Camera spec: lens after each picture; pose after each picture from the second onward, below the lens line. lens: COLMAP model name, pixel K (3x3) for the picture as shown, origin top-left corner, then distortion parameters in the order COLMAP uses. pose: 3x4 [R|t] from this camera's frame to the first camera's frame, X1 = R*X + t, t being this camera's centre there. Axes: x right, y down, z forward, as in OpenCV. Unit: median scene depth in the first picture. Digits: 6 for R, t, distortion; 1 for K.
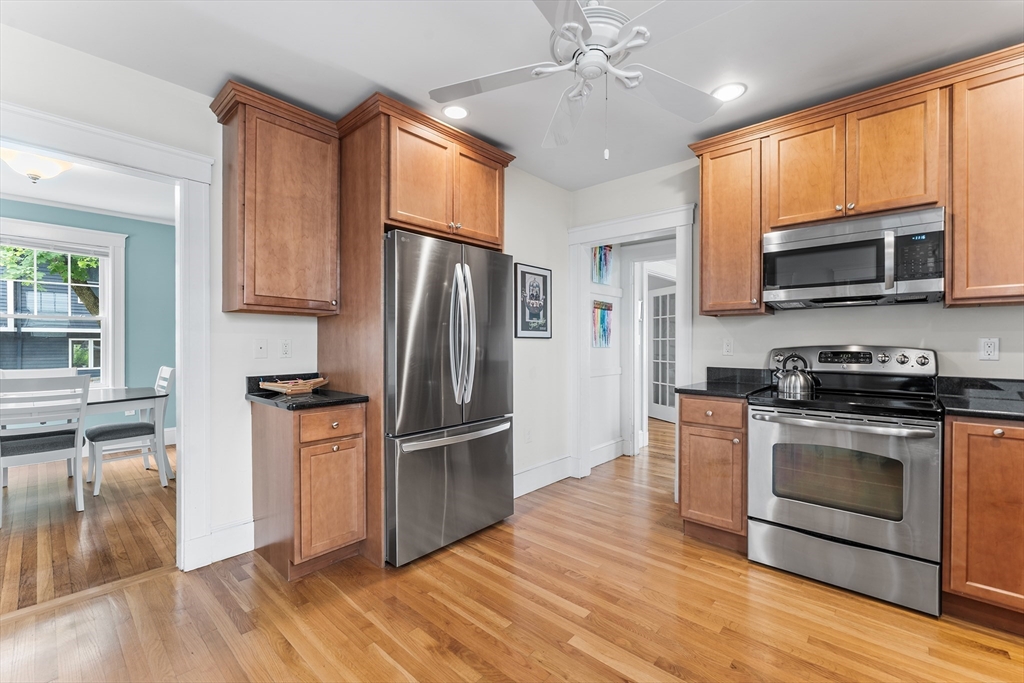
lens RADIAL K [[422.9, 0, 514.6], [0, 422.9, 345.3], [0, 0, 1]] dist [-0.002095, 0.000839]
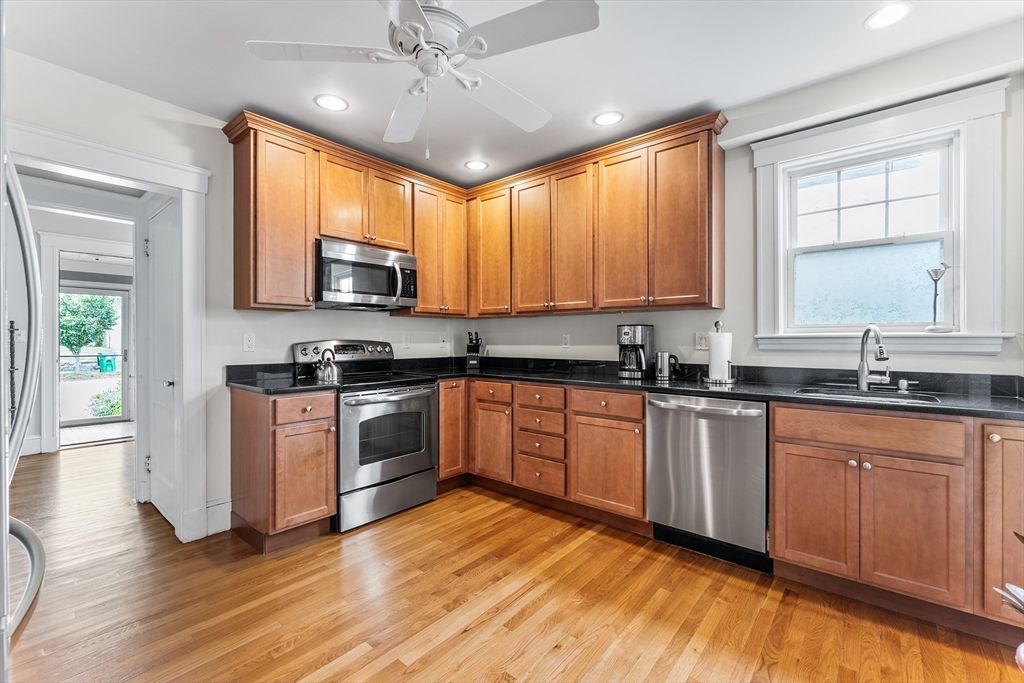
lens RADIAL K [[422.9, 0, 517.4], [0, 422.9, 337.8], [0, 0, 1]] dist [-0.002095, 0.000839]
pose [[-0.019116, 0.001412, 0.999816, -0.557729], [0.006013, 0.999981, -0.001297, -0.001573], [-0.999799, 0.005987, -0.019124, 0.545766]]
